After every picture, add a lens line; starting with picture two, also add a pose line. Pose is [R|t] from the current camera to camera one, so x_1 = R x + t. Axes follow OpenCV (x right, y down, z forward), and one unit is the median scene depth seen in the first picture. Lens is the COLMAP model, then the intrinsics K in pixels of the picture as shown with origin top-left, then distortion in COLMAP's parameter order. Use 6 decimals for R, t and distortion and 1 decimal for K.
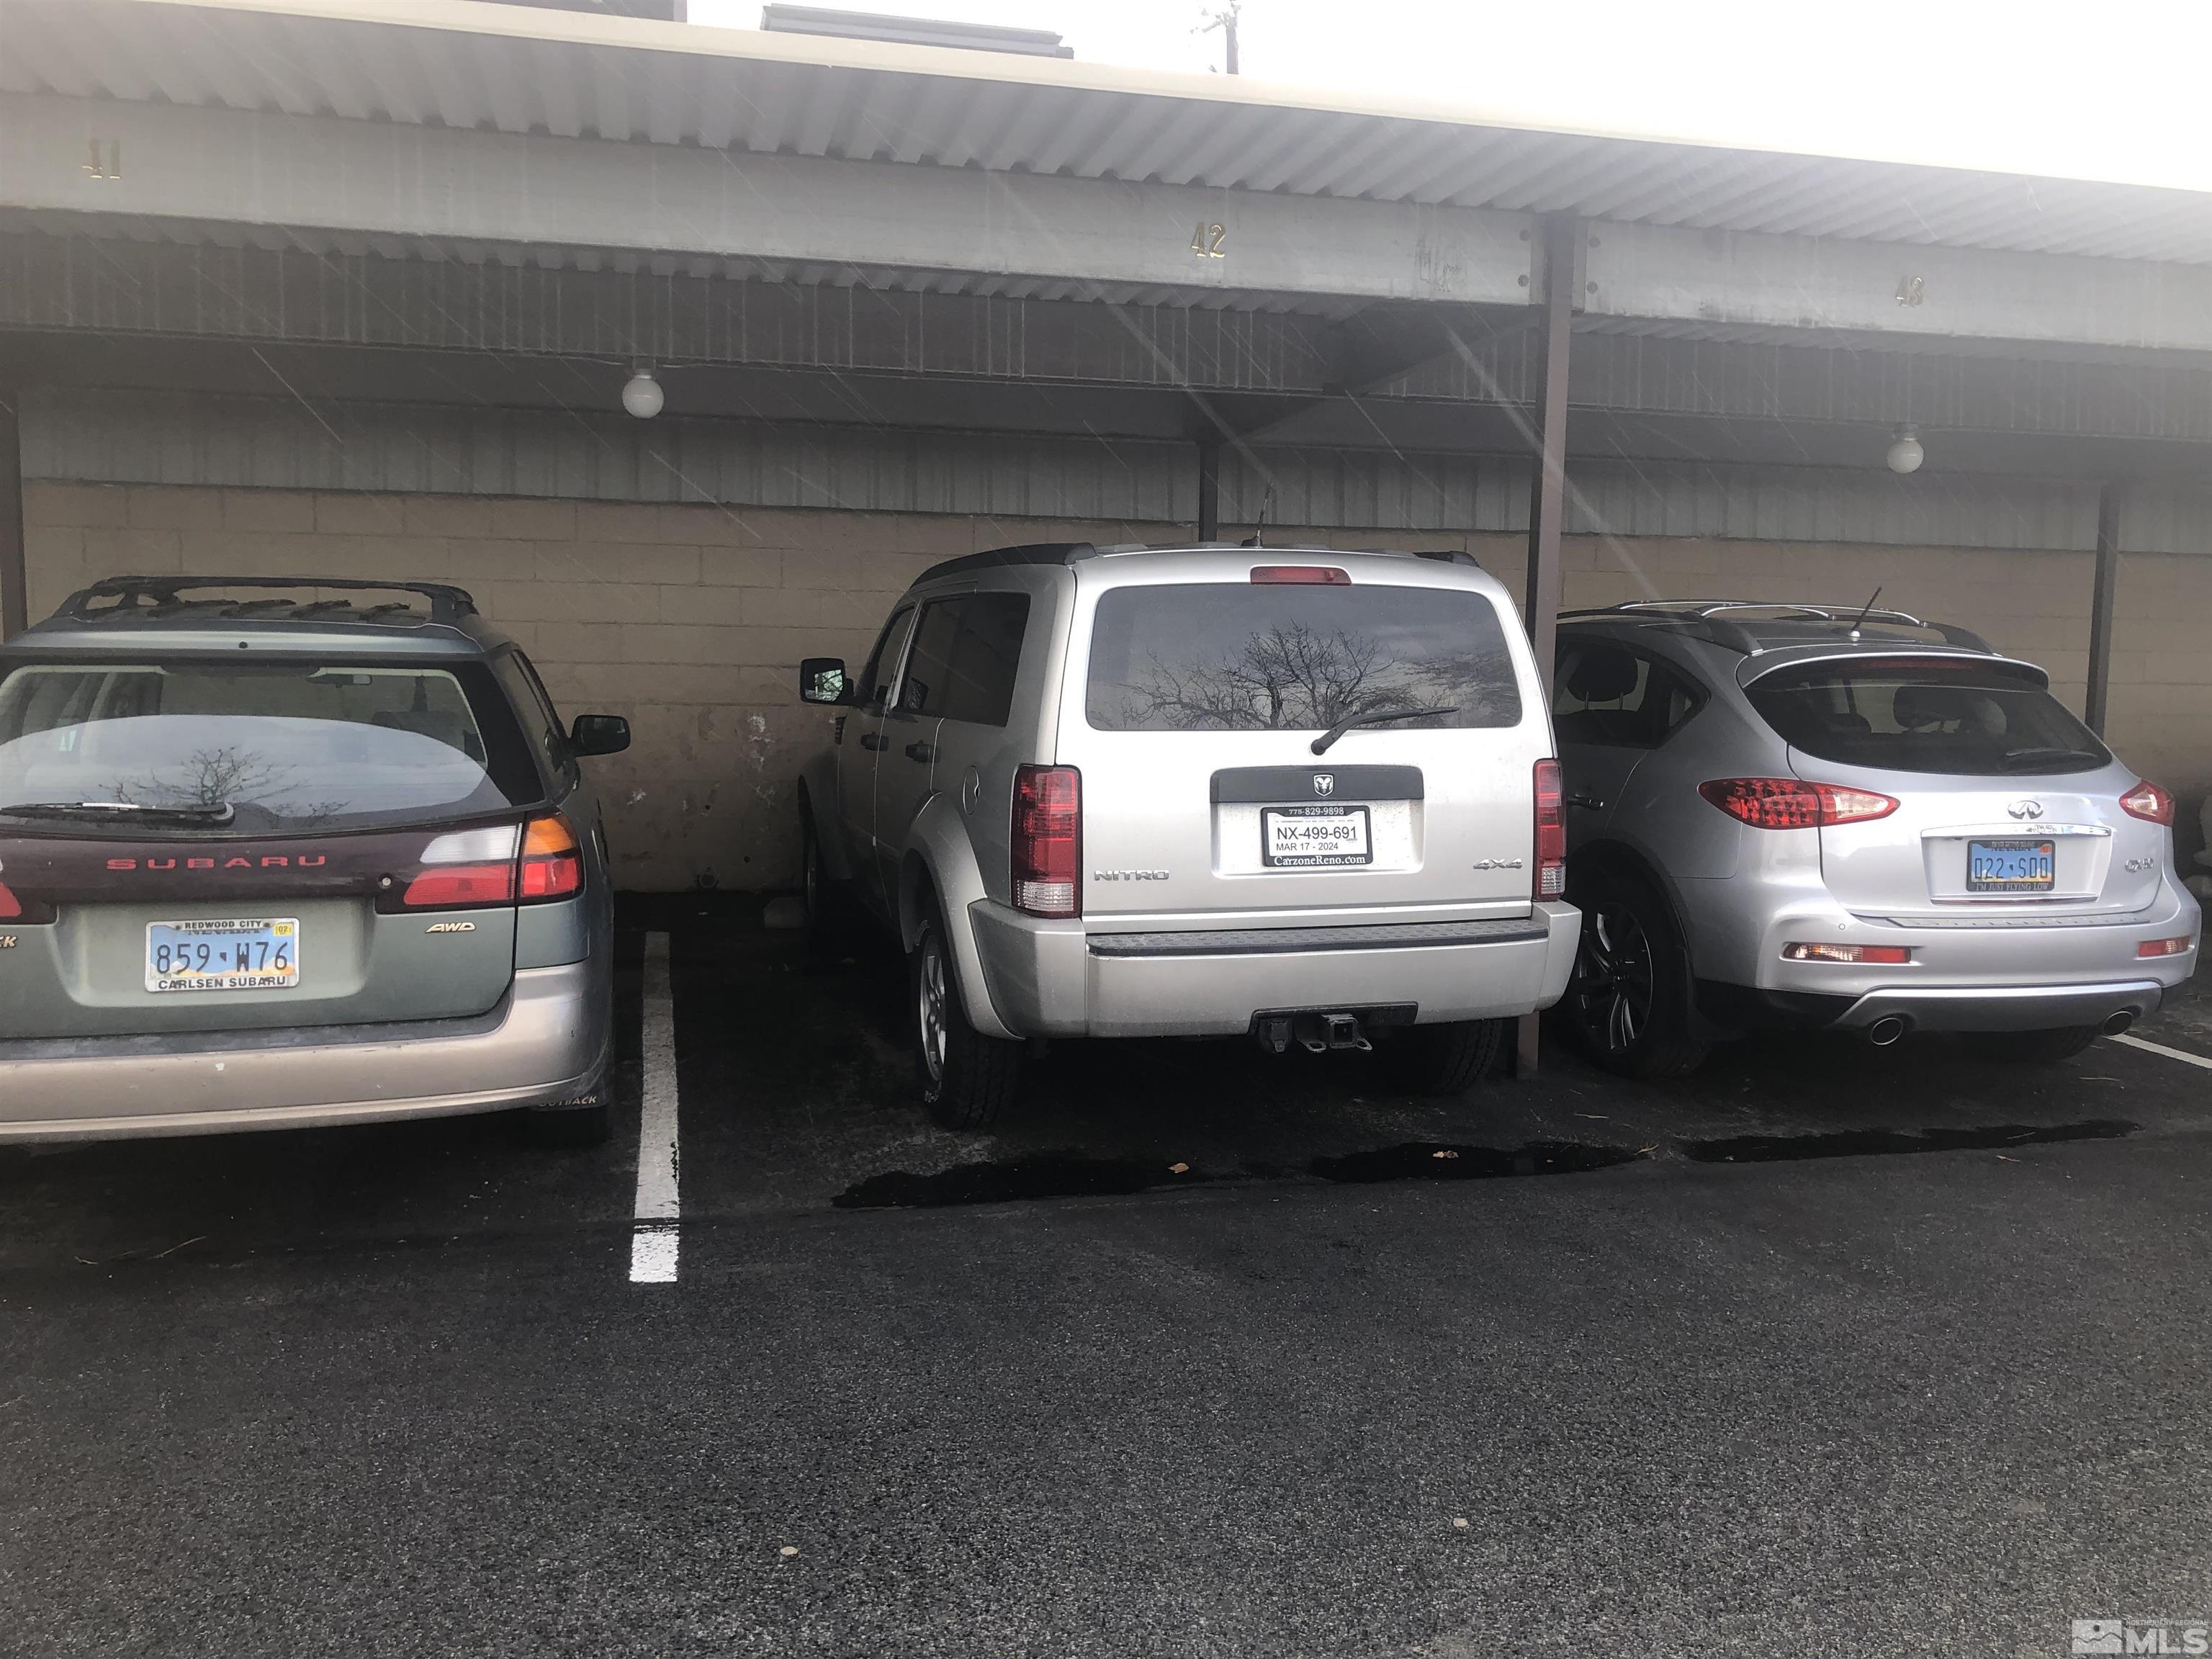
lens RADIAL K [[1793.1, 0, 1106.0], [0, 1793.1, 829.5], [0, 0, 1]] dist [0.041013, -0.038913]
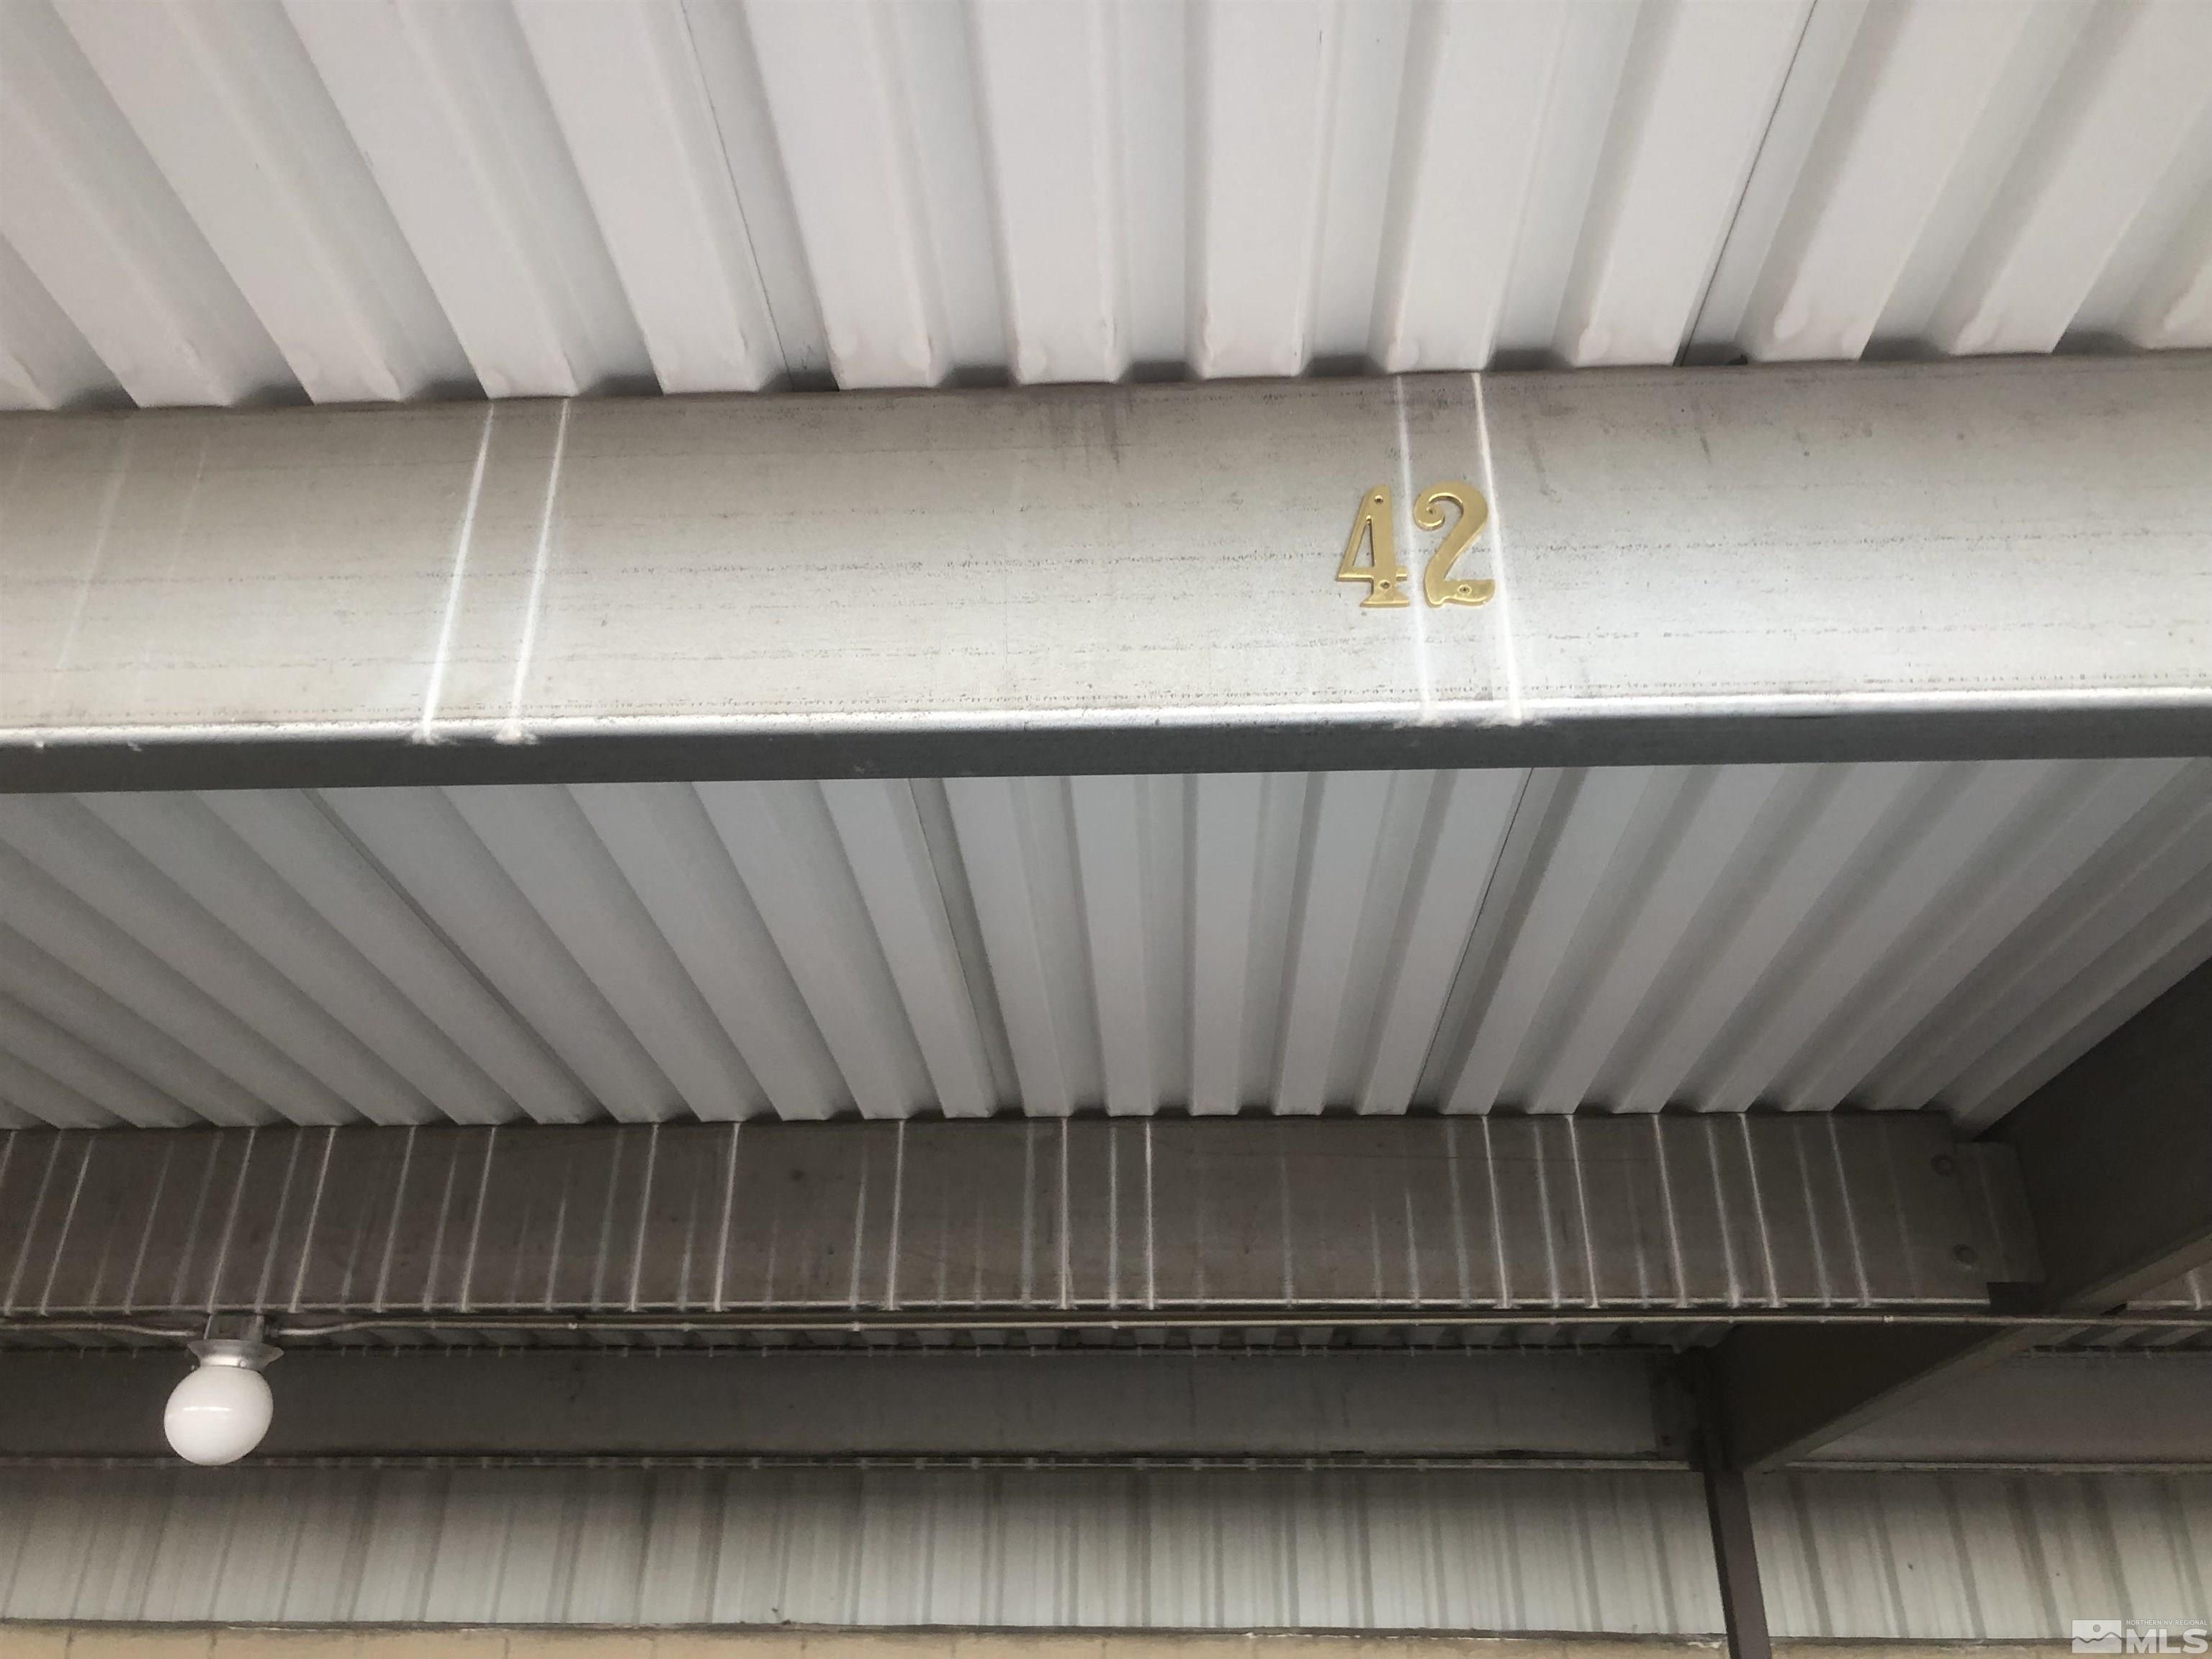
lens RADIAL K [[1793.1, 0, 1106.0], [0, 1793.1, 829.5], [0, 0, 1]] dist [0.041013, -0.038913]
pose [[0.953452, -0.142453, -0.265776, 0.069903], [-0.021555, 0.846928, -0.531270, -0.128828], [0.300774, 0.512269, 0.804435, 0.625506]]
